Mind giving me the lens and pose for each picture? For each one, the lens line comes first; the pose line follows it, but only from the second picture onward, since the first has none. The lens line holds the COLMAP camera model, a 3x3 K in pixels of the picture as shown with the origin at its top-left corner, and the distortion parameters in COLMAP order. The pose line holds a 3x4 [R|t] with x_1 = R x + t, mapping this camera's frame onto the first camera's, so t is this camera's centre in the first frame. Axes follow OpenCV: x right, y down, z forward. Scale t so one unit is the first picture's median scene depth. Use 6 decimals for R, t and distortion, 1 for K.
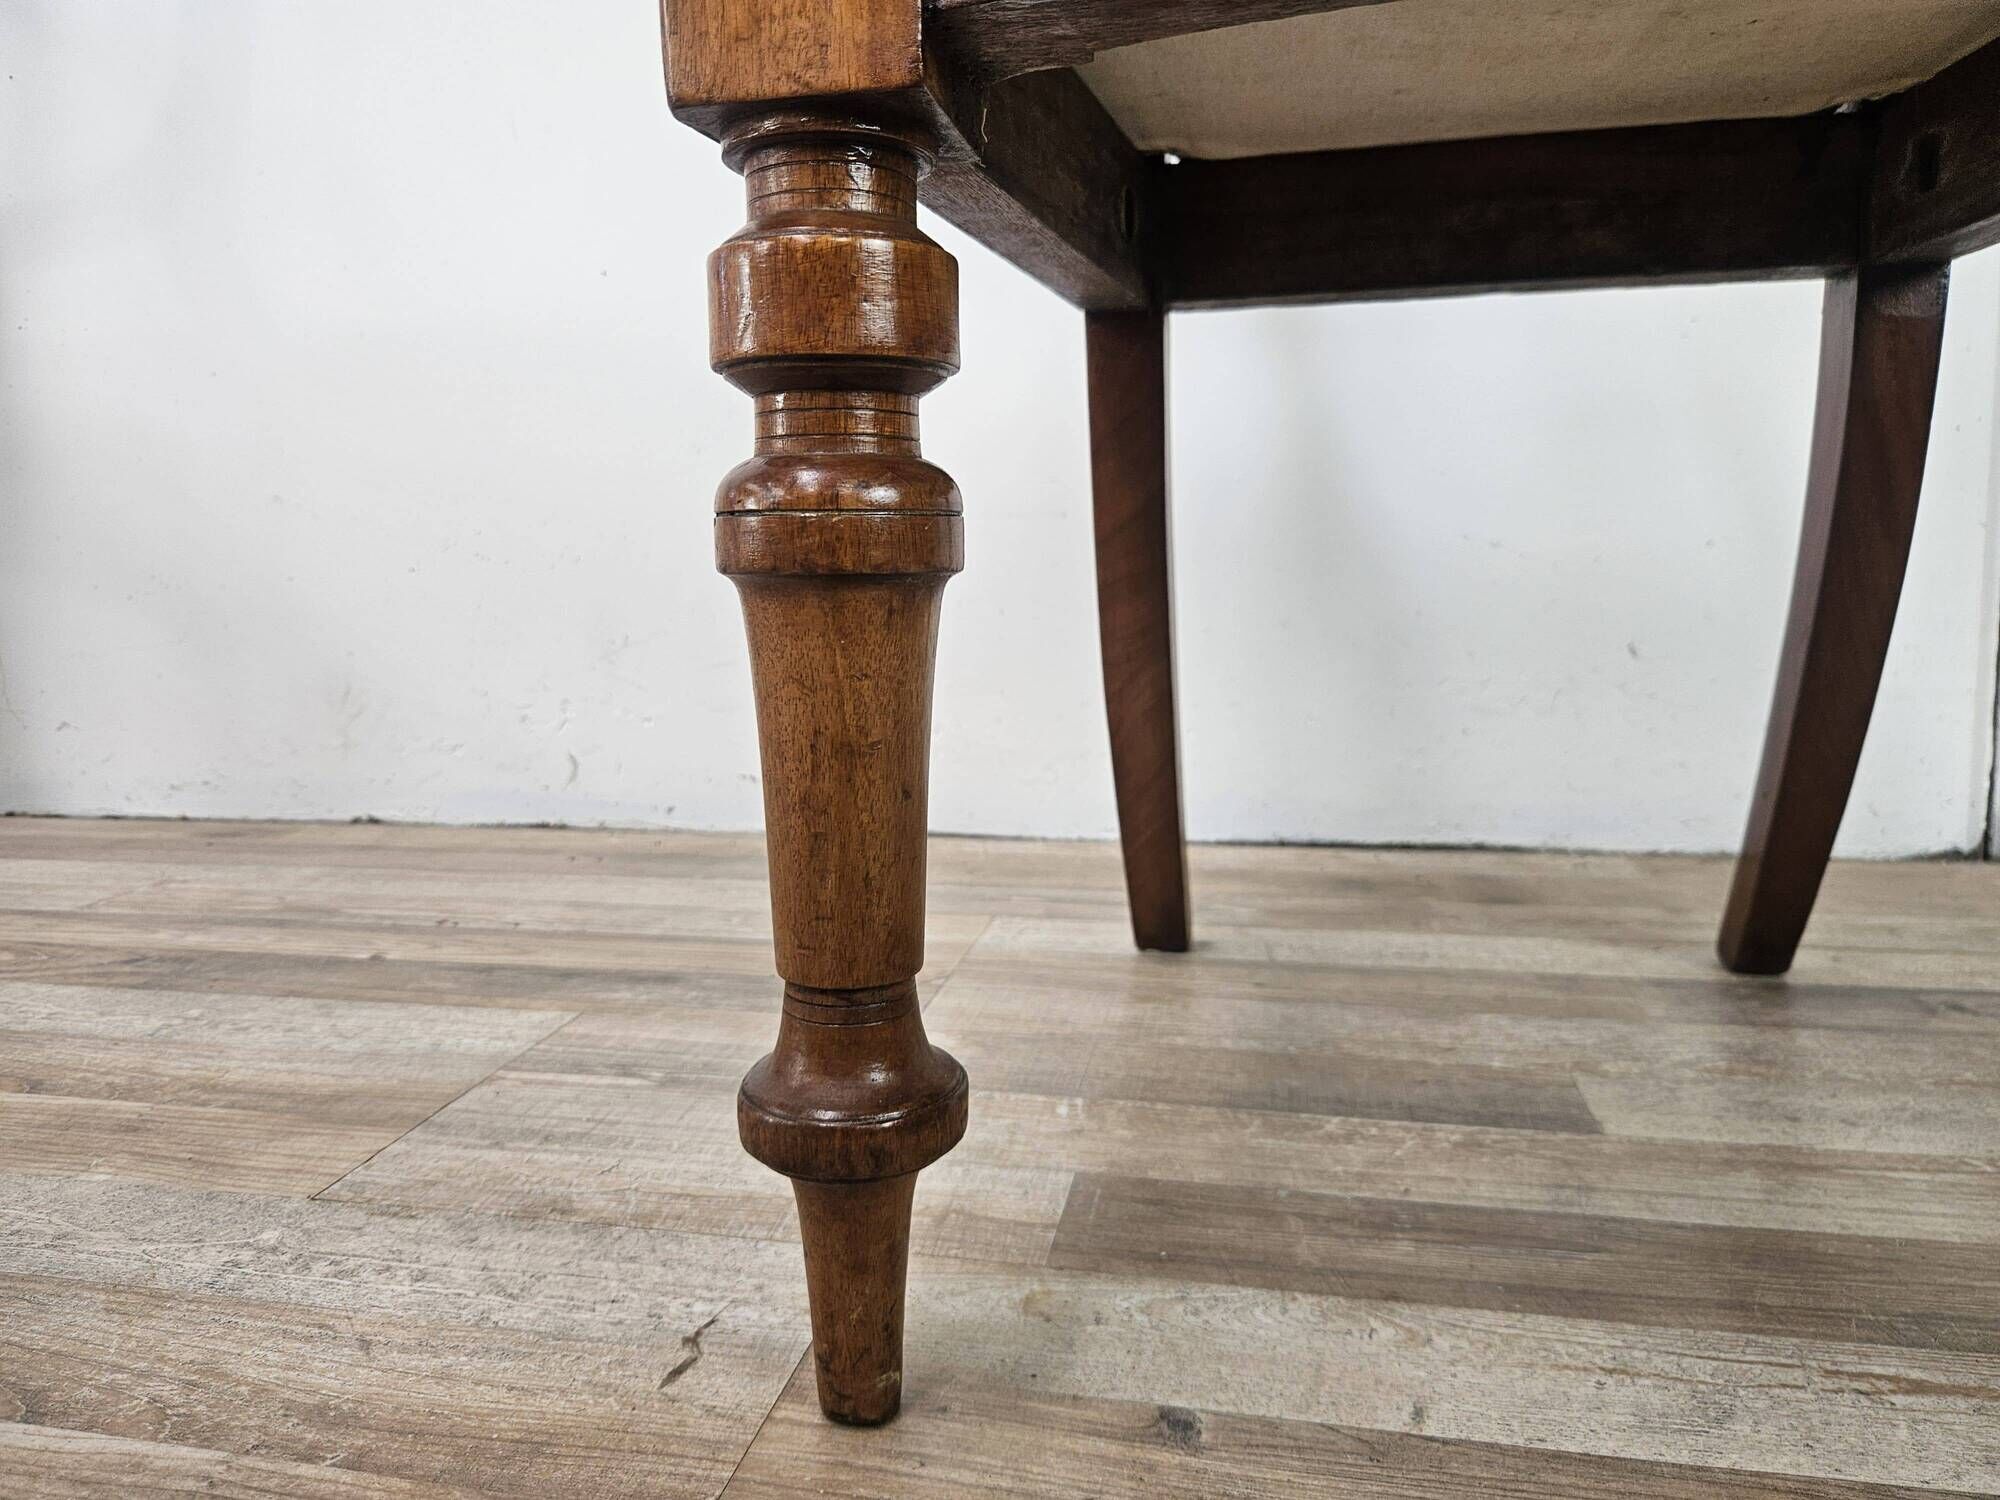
lens RADIAL K [[1392.5, 0, 983.0], [0, 1392.5, 750.7], [0, 0, 1]] dist [0.035925, -0.048686]
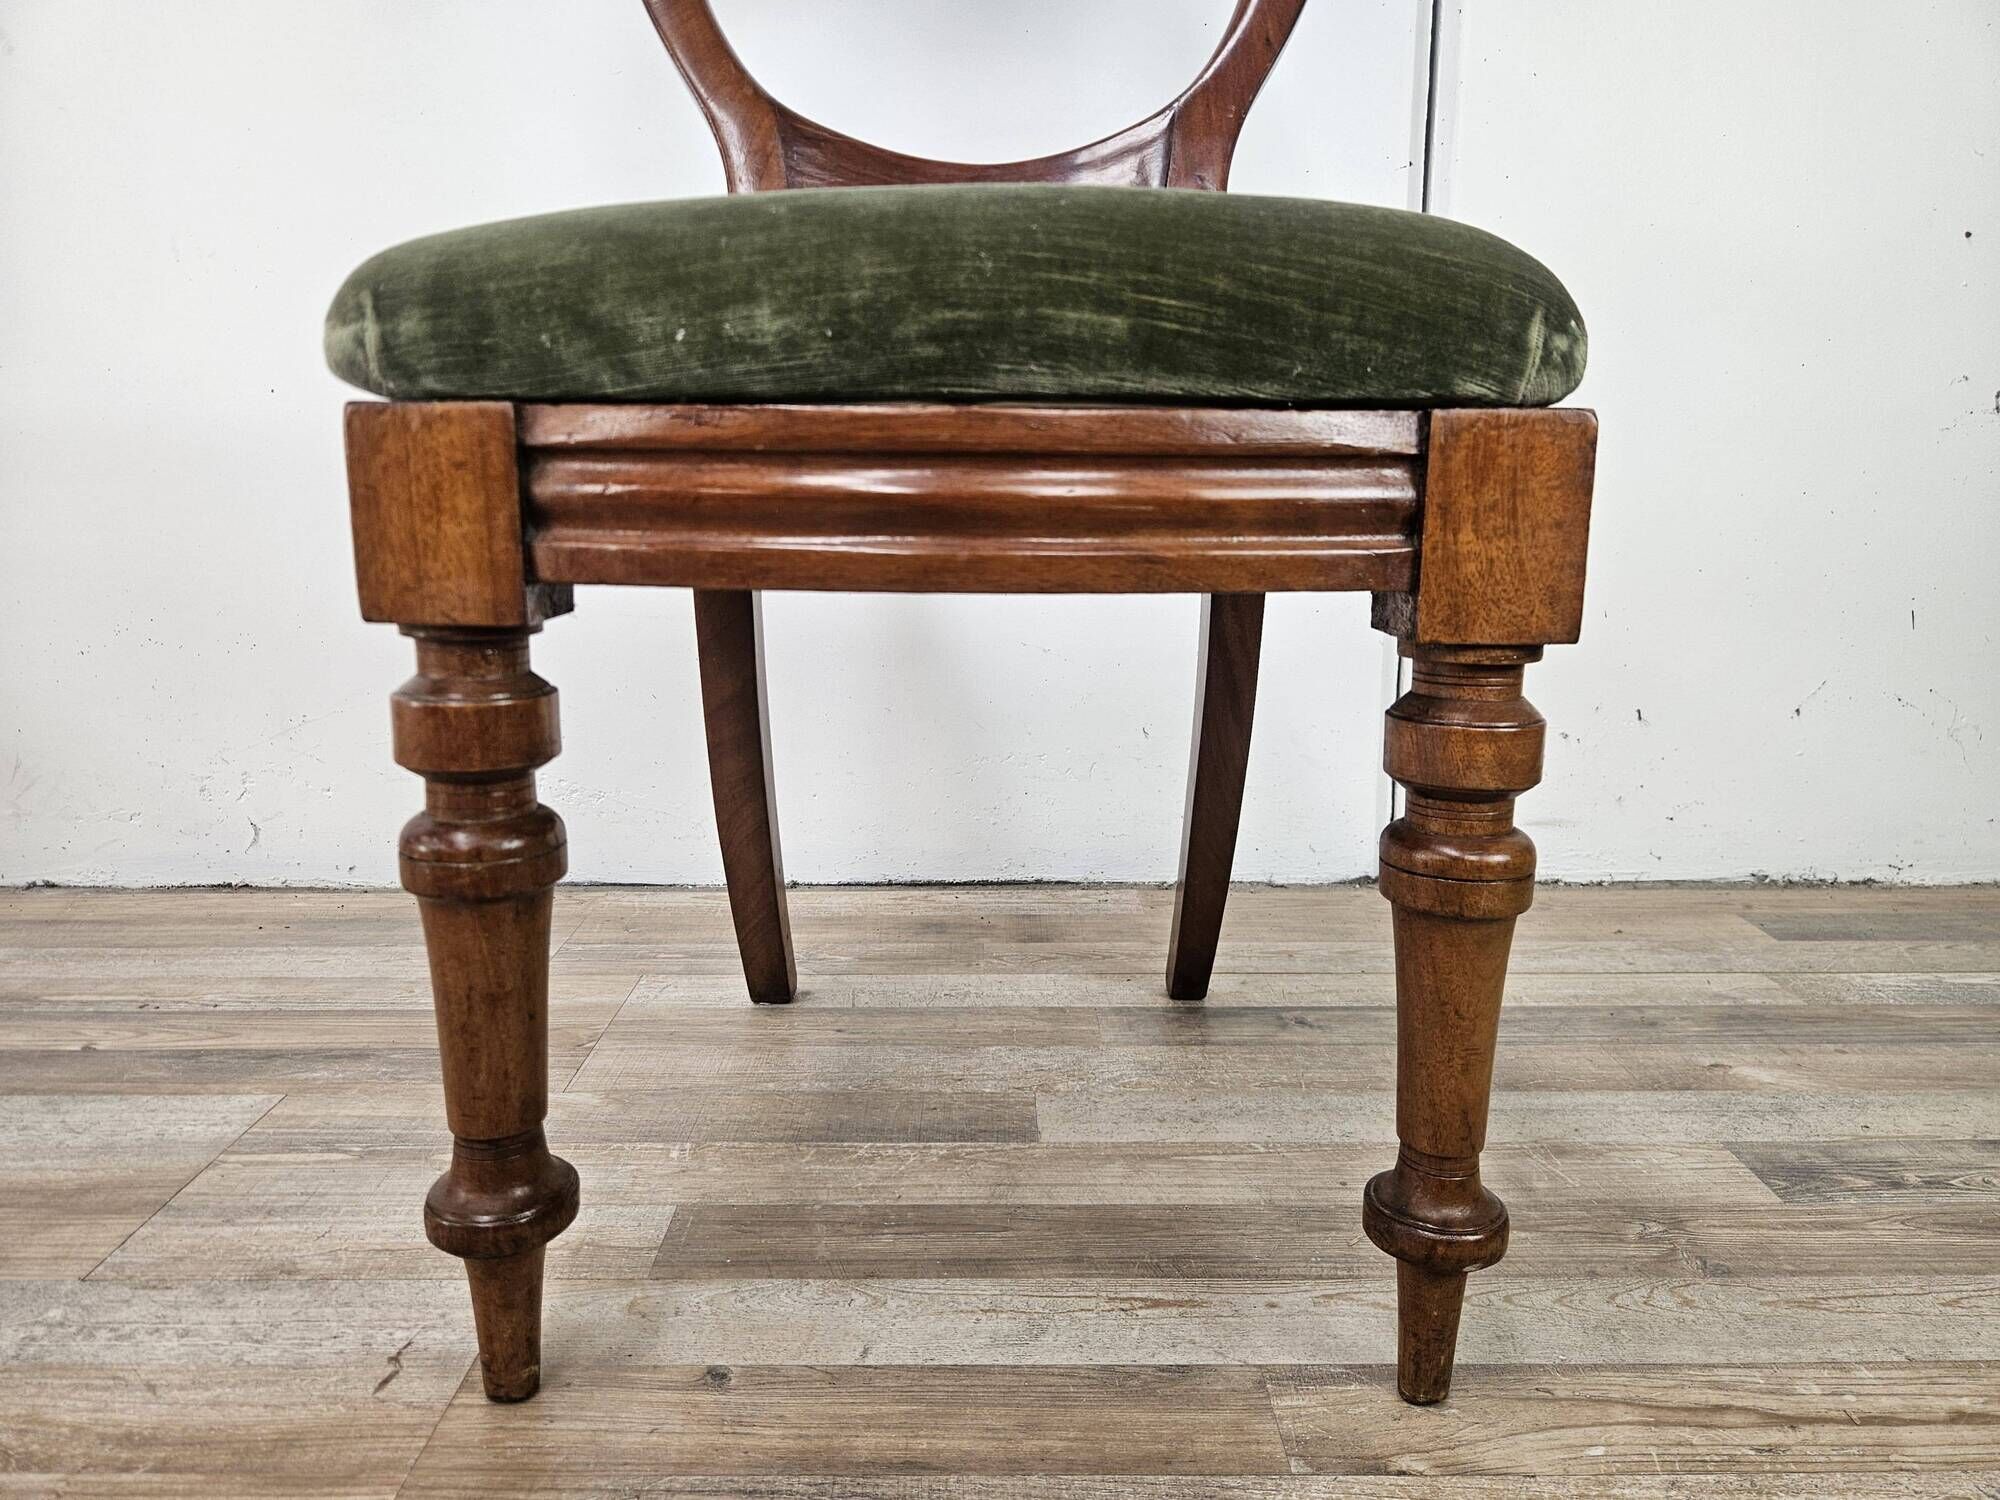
lens RADIAL K [[1399.1, 0, 1007.2], [0, 1399.1, 742.7], [0, 0, 1]] dist [0.074061, -0.074953]
pose [[0.975259, -0.019505, 0.220203, 0.092253], [0.007564, 0.998461, 0.054941, -0.268354], [-0.220935, -0.051916, 0.973906, -0.503392]]
